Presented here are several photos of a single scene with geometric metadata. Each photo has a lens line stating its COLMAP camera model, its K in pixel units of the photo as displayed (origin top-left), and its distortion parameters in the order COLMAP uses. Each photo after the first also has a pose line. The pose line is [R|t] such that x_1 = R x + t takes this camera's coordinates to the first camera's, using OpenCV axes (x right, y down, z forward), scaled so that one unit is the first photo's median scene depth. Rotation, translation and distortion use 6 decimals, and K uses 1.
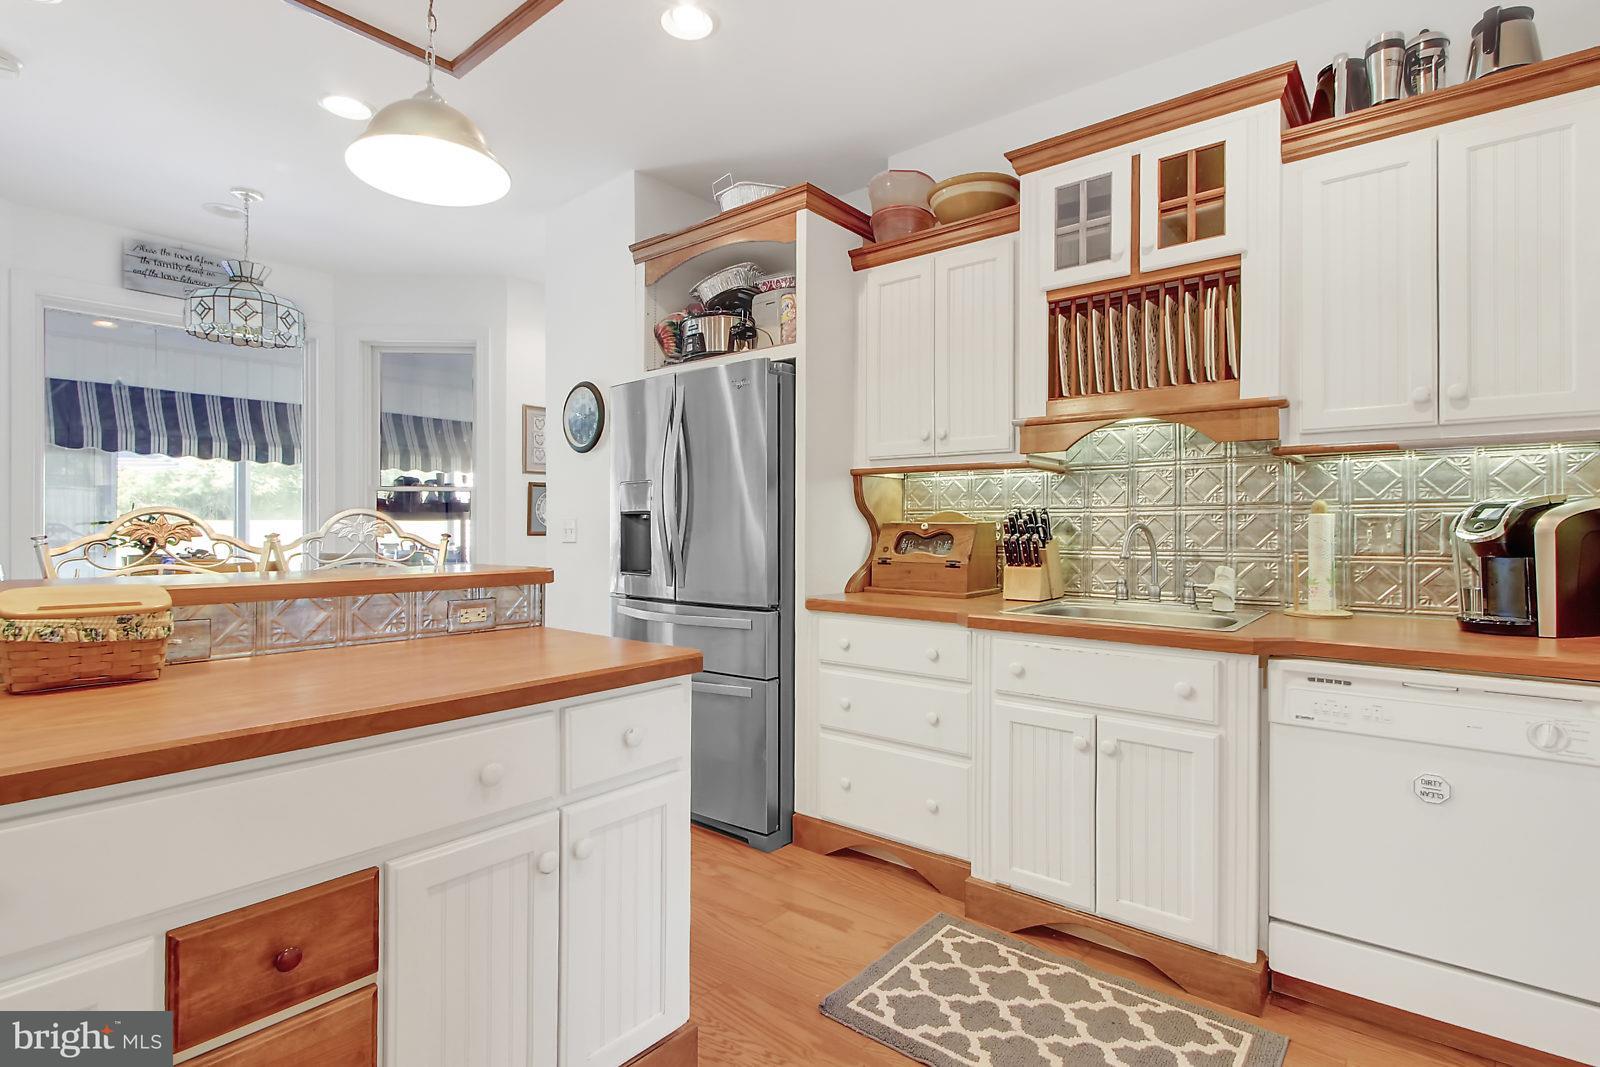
lens RADIAL K [[765.2, 0, 803.9], [0, 765.2, 534.3], [0, 0, 1]] dist [-0.005322, 0.000427]
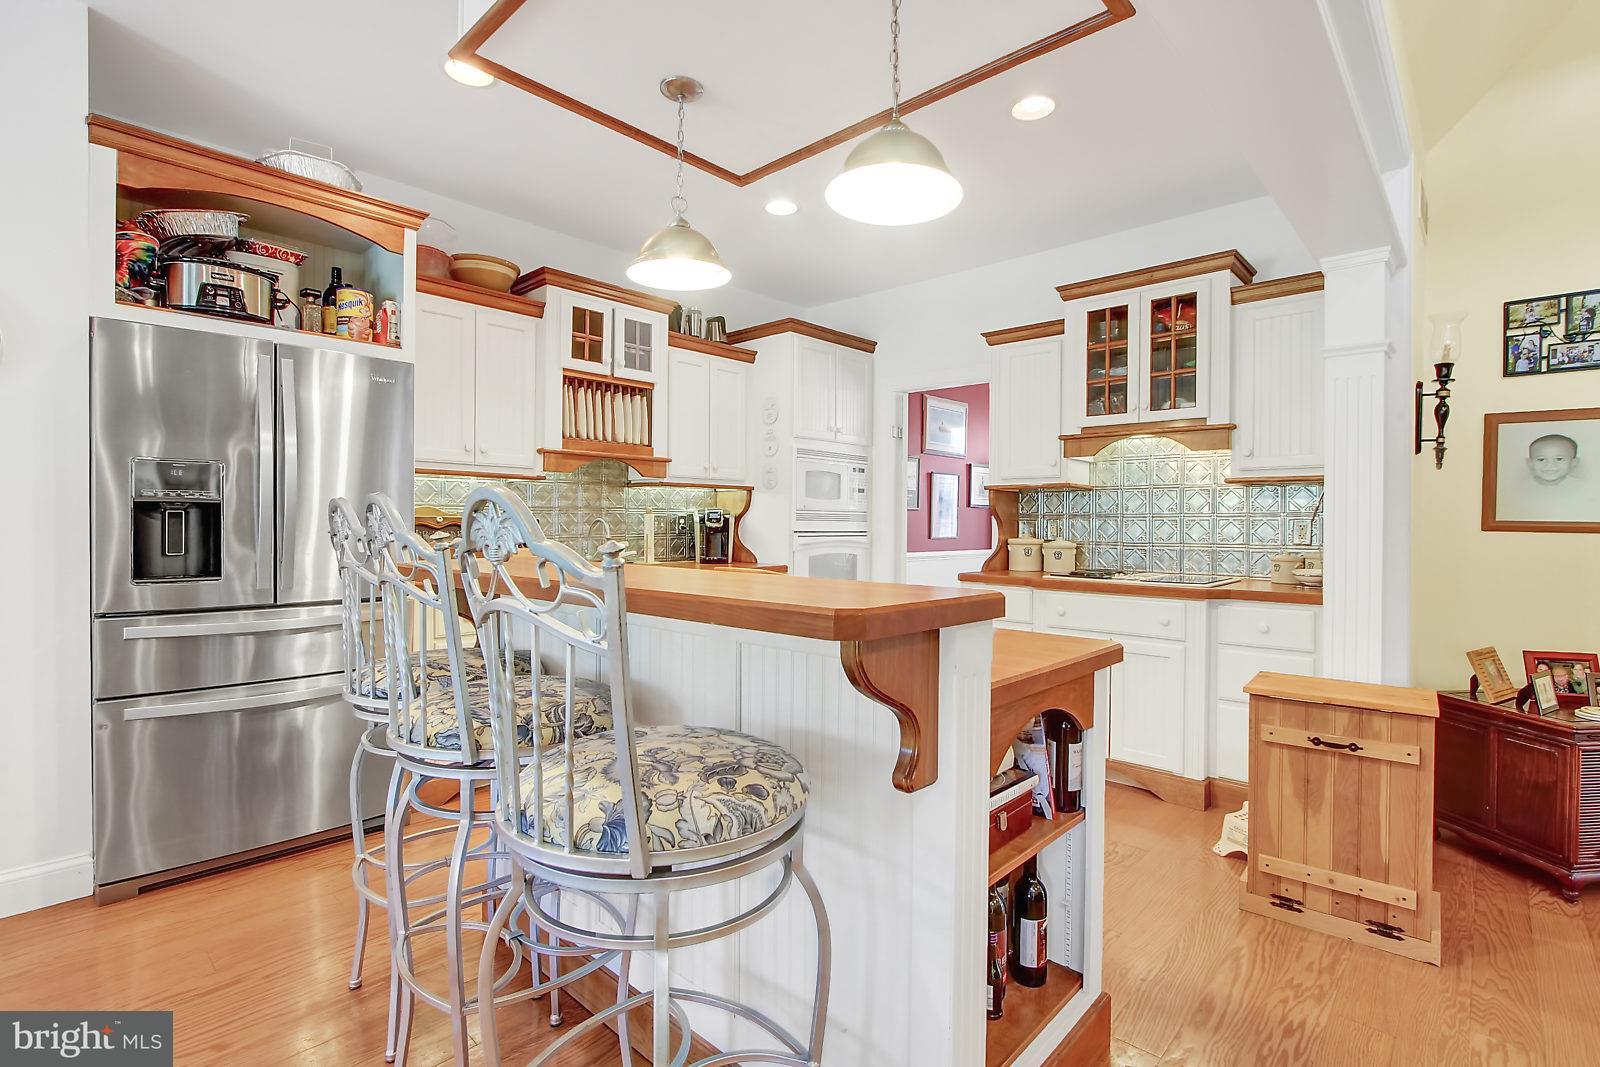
lens RADIAL K [[765.2, 0, 824.1], [0, 765.2, 547.4], [0, 0, 1]] dist [-0.005322, 0.000427]
pose [[0.053831, -0.032888, 0.998008, -1.350753], [0.002047, 0.999459, 0.032826, -0.006307], [-0.998548, 0.000276, 0.053869, 0.435267]]
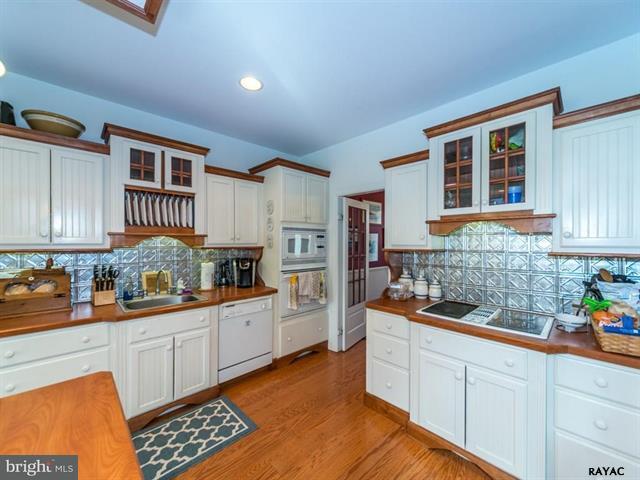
lens RADIAL K [[256.9, 0, 323.8], [0, 256.9, 245.9], [0, 0, 1]] dist [0.000820, -0.000558]
pose [[0.125703, -0.014440, 0.991963, -0.525379], [0.004786, 0.999891, 0.013949, -0.131231], [-0.992056, 0.002995, 0.125758, 0.241010]]
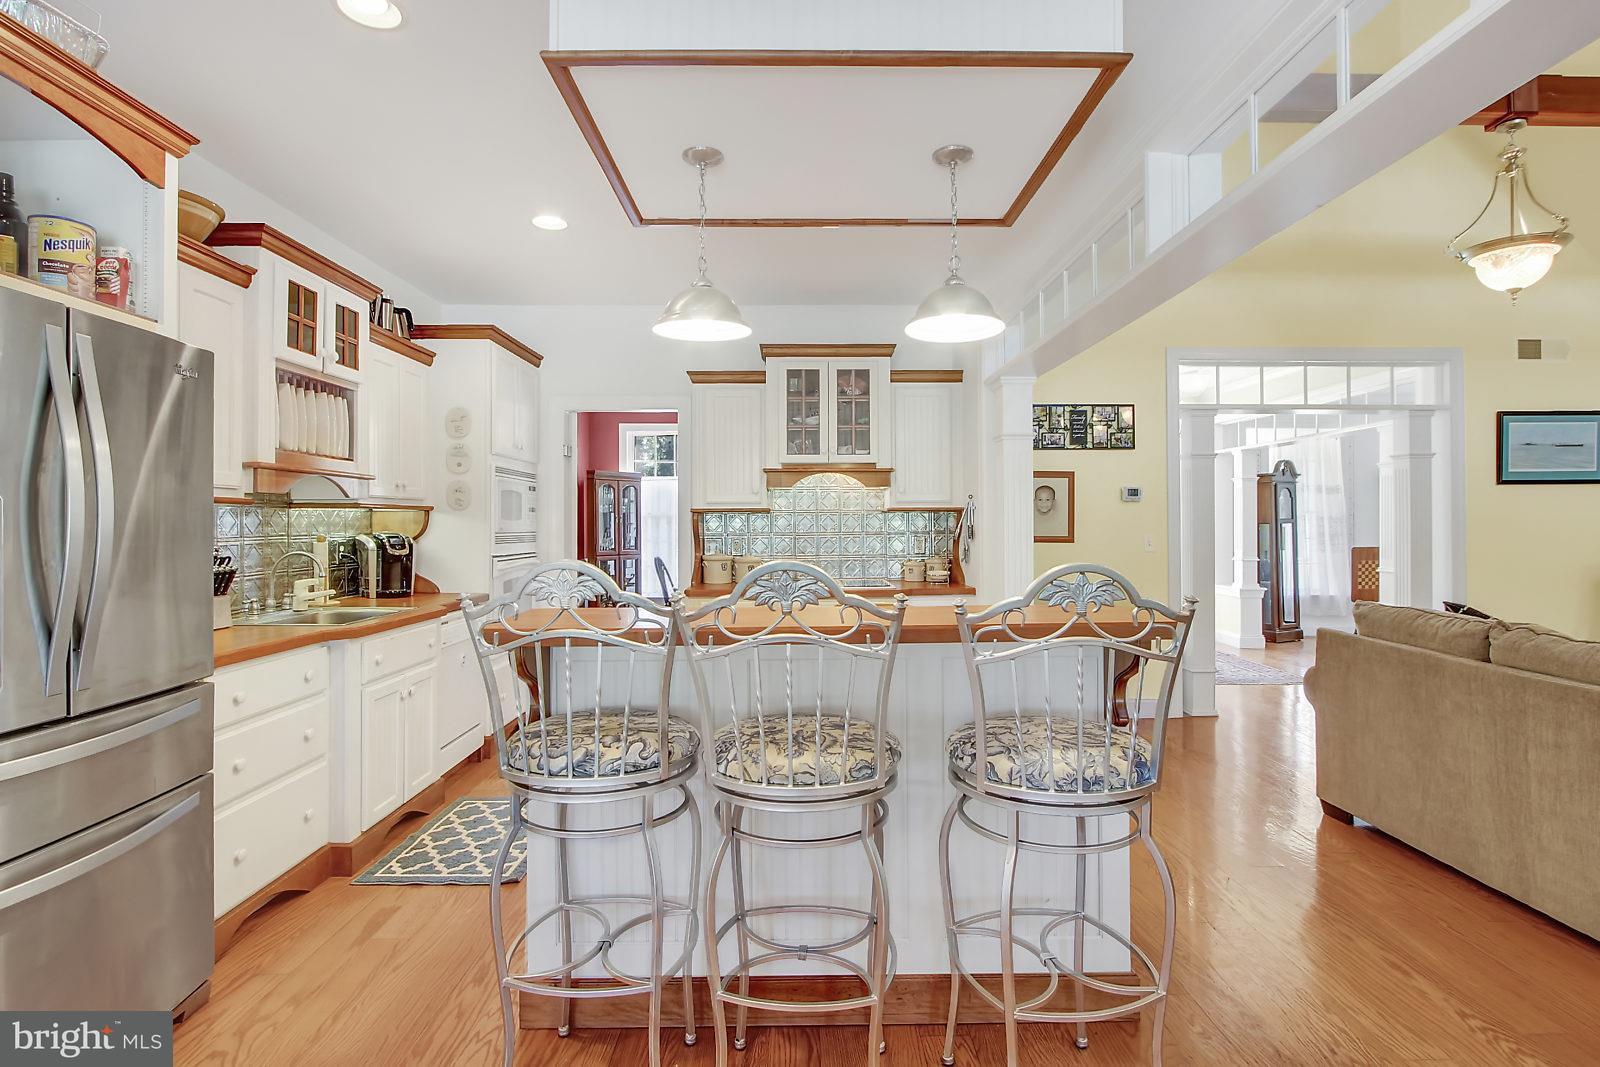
lens RADIAL K [[765.2, 0, 821.2], [0, 765.2, 518.2], [0, 0, 1]] dist [-0.005322, 0.000427]
pose [[-0.640641, 0.006580, 0.767812, -1.255056], [0.009490, 0.999955, -0.000652, -0.068790], [-0.767782, 0.006869, -0.640674, 1.240396]]
